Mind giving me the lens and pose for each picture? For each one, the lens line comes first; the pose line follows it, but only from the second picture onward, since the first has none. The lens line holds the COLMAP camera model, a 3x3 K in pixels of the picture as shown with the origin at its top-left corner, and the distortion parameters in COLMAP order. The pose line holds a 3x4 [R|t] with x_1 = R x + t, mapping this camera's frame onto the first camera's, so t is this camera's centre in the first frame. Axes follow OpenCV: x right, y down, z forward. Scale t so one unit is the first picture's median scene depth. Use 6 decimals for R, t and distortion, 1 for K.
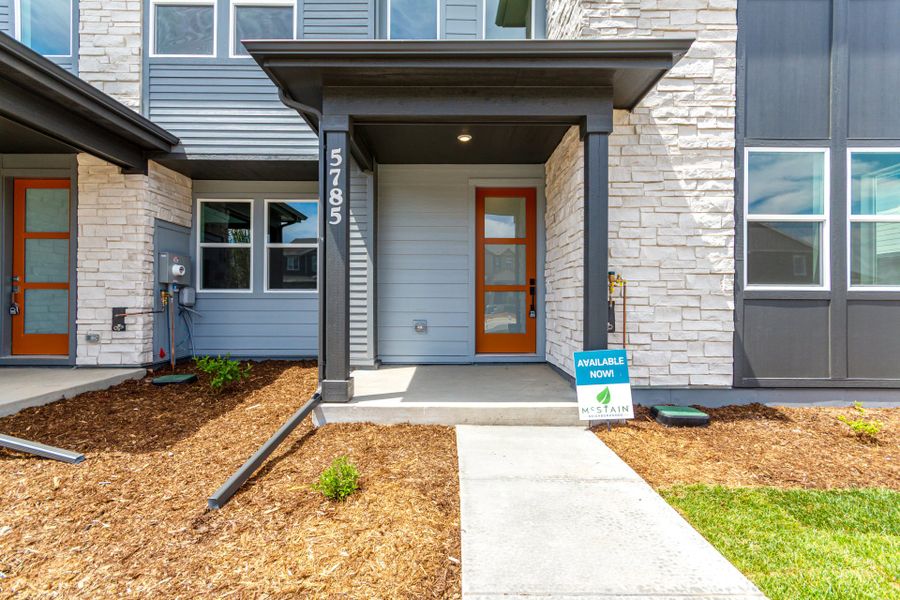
lens RADIAL K [[416.3, 0, 450.0], [0, 416.3, 300.0], [0, 0, 1]] dist [0.003557, 0.000034]
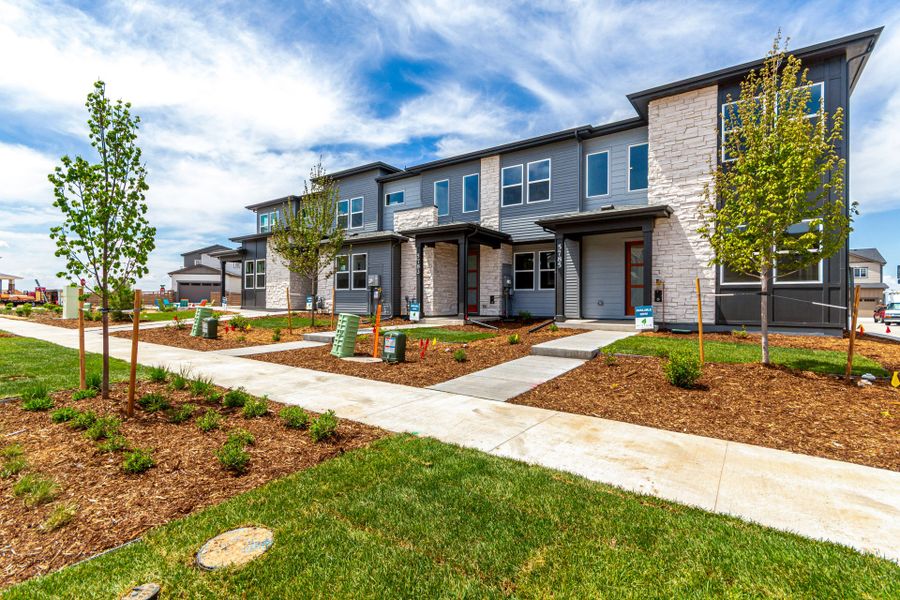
lens RADIAL K [[416.3, 0, 450.0], [0, 416.3, 300.0], [0, 0, 1]] dist [0.003557, 0.000034]
pose [[0.807366, -0.001400, -0.590050, 0.670156], [-0.000708, 0.999994, -0.003341, 0.058030], [0.590051, 0.003115, 0.807360, -1.494410]]
